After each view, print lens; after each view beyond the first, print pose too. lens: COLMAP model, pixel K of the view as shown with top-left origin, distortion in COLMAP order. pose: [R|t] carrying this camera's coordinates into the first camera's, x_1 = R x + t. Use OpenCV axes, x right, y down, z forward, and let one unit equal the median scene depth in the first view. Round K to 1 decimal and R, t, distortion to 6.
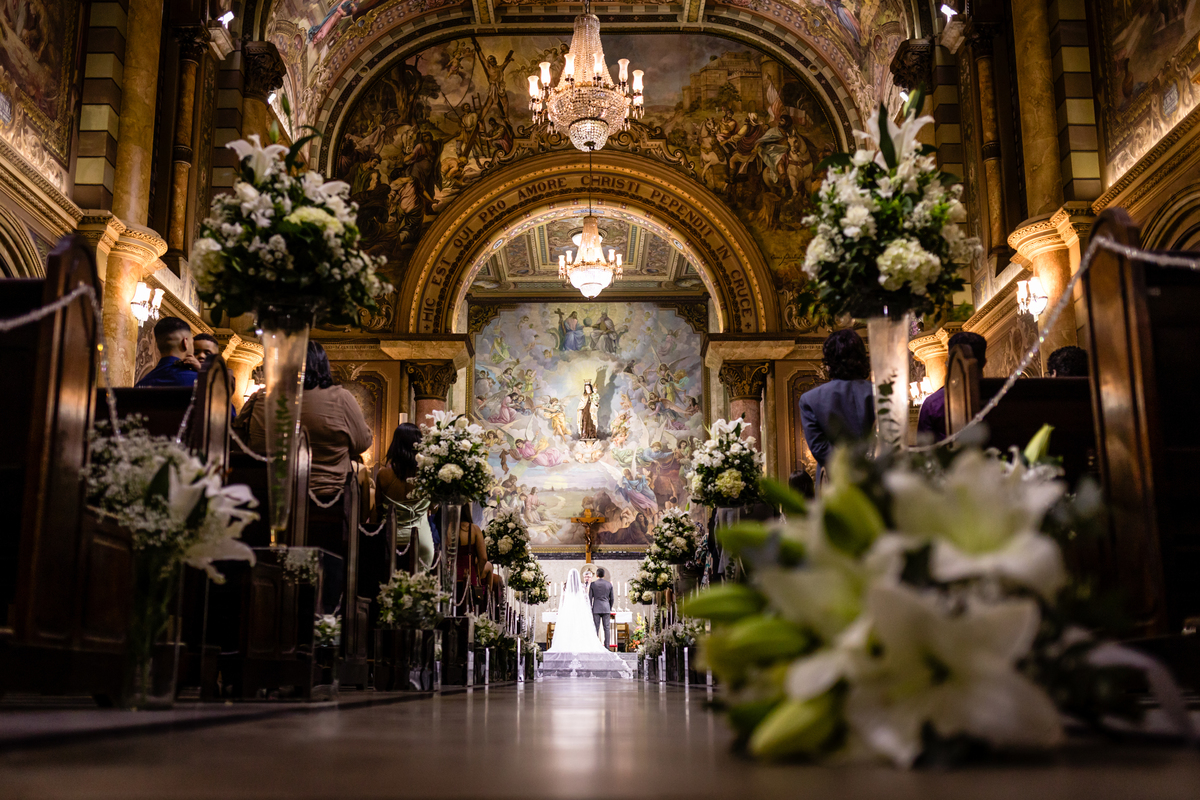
lens RADIAL K [[1197.5, 0, 571.8], [0, 1197.5, 410.2], [0, 0, 1]] dist [-0.016285, 0.000000]
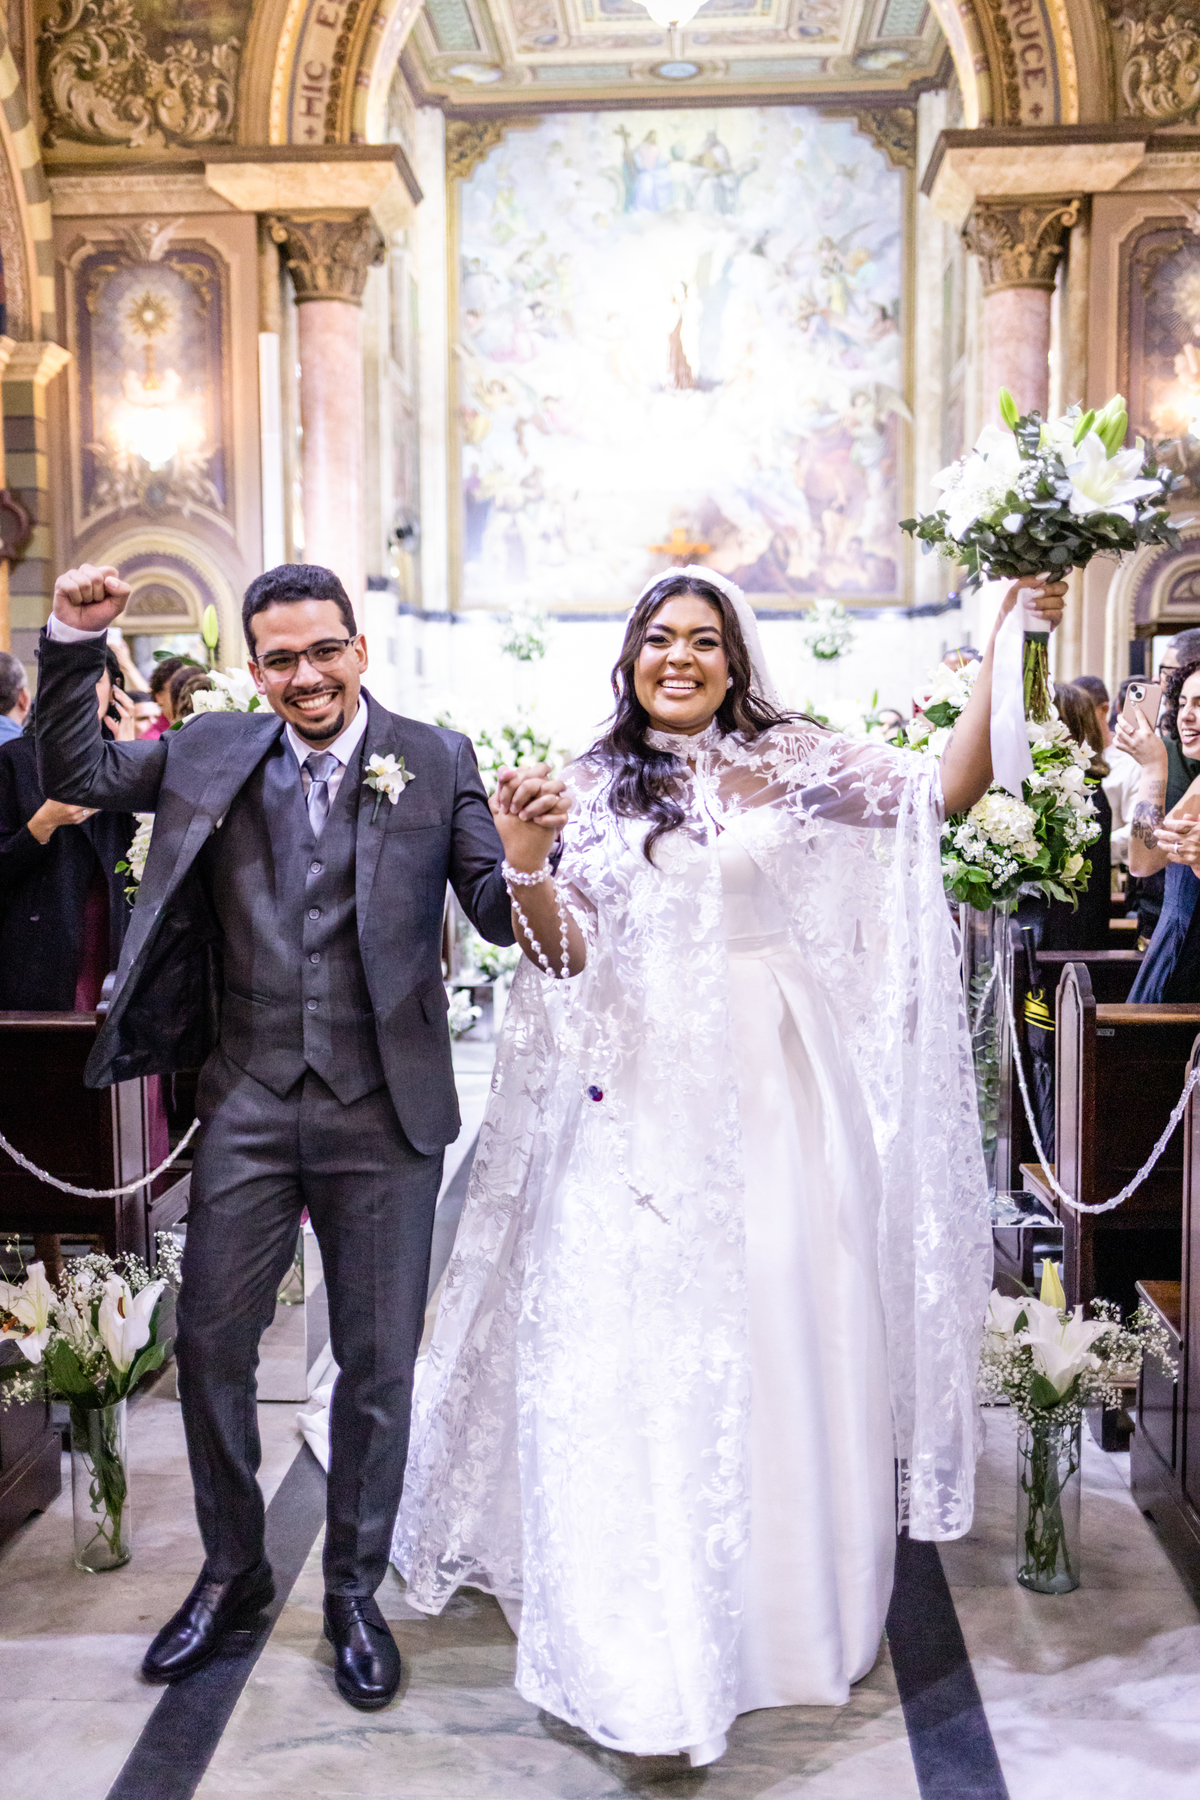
lens RADIAL K [[1796.2, 0, 585.0], [0, 1796.2, 965.2], [0, 0, 1]] dist [-0.016285, 0.000000]
pose [[0.999013, -0.001729, -0.044385, 0.010531], [0.016022, 0.946000, 0.323772, 0.010407], [0.041428, -0.324163, 0.945094, 0.263737]]
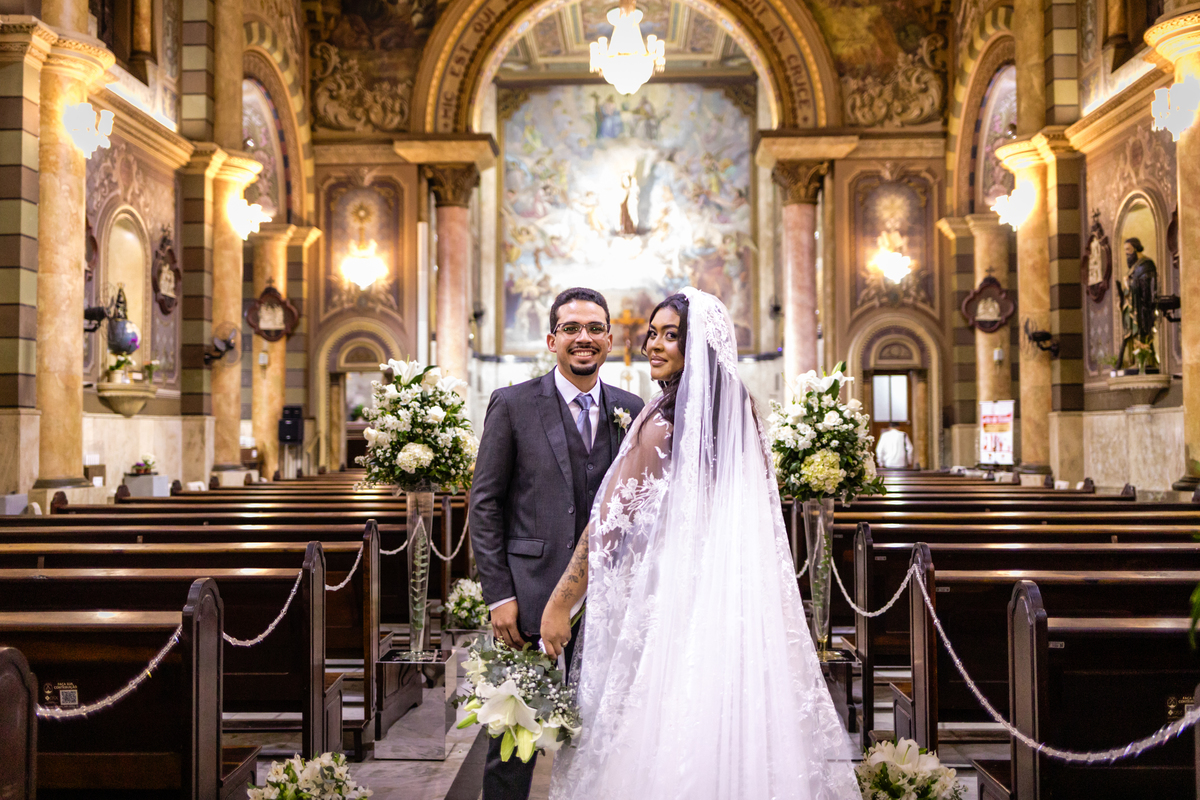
lens RADIAL K [[1197.5, 0, 574.5], [0, 1197.5, 404.5], [0, 0, 1]] dist [-0.016285, 0.000000]
pose [[0.999478, -0.004825, -0.031943, 0.003180], [0.010557, 0.983274, 0.181826, -0.024824], [0.030531, -0.182068, 0.982812, 0.080520]]
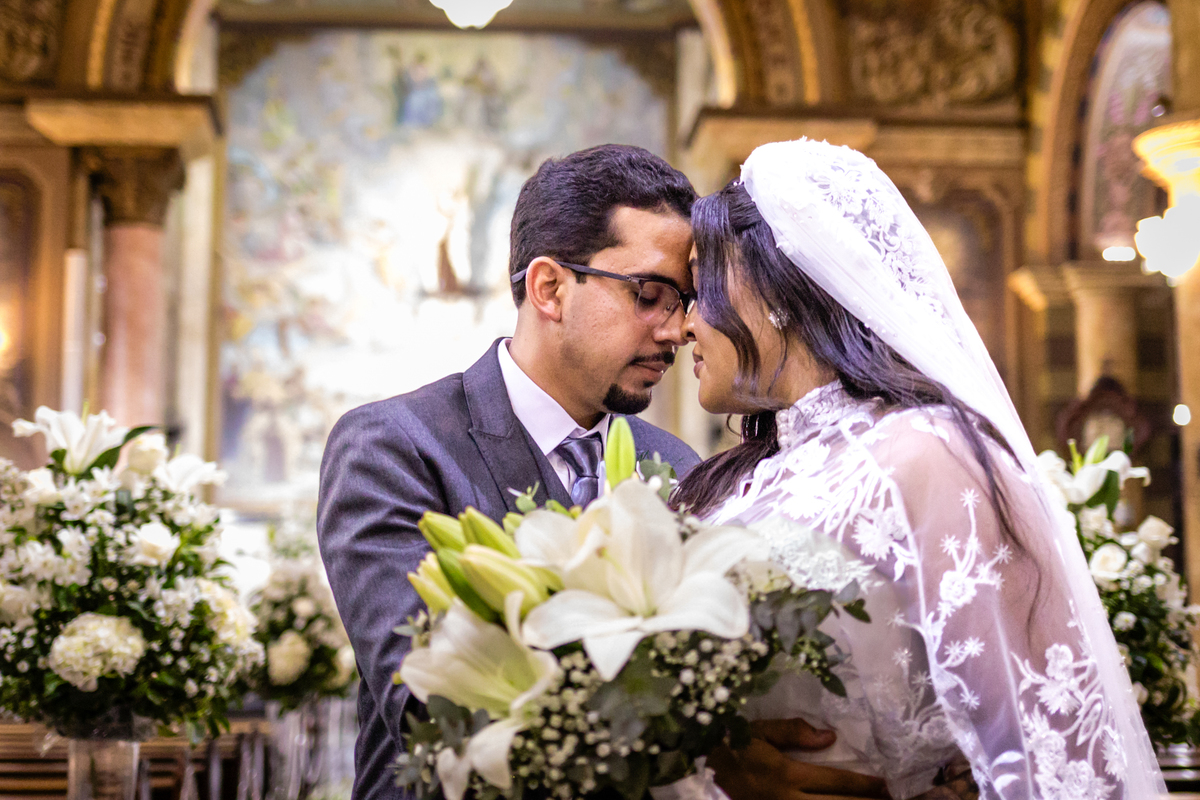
lens RADIAL K [[2095.4, 0, 590.3], [0, 2095.4, 395.4], [0, 0, 1]] dist [-0.007661, 0.000000]
pose [[0.995909, 0.012725, 0.089463, -0.007828], [-0.019867, 0.996644, 0.079405, -0.011229], [-0.088152, -0.080858, 0.992820, 0.126282]]
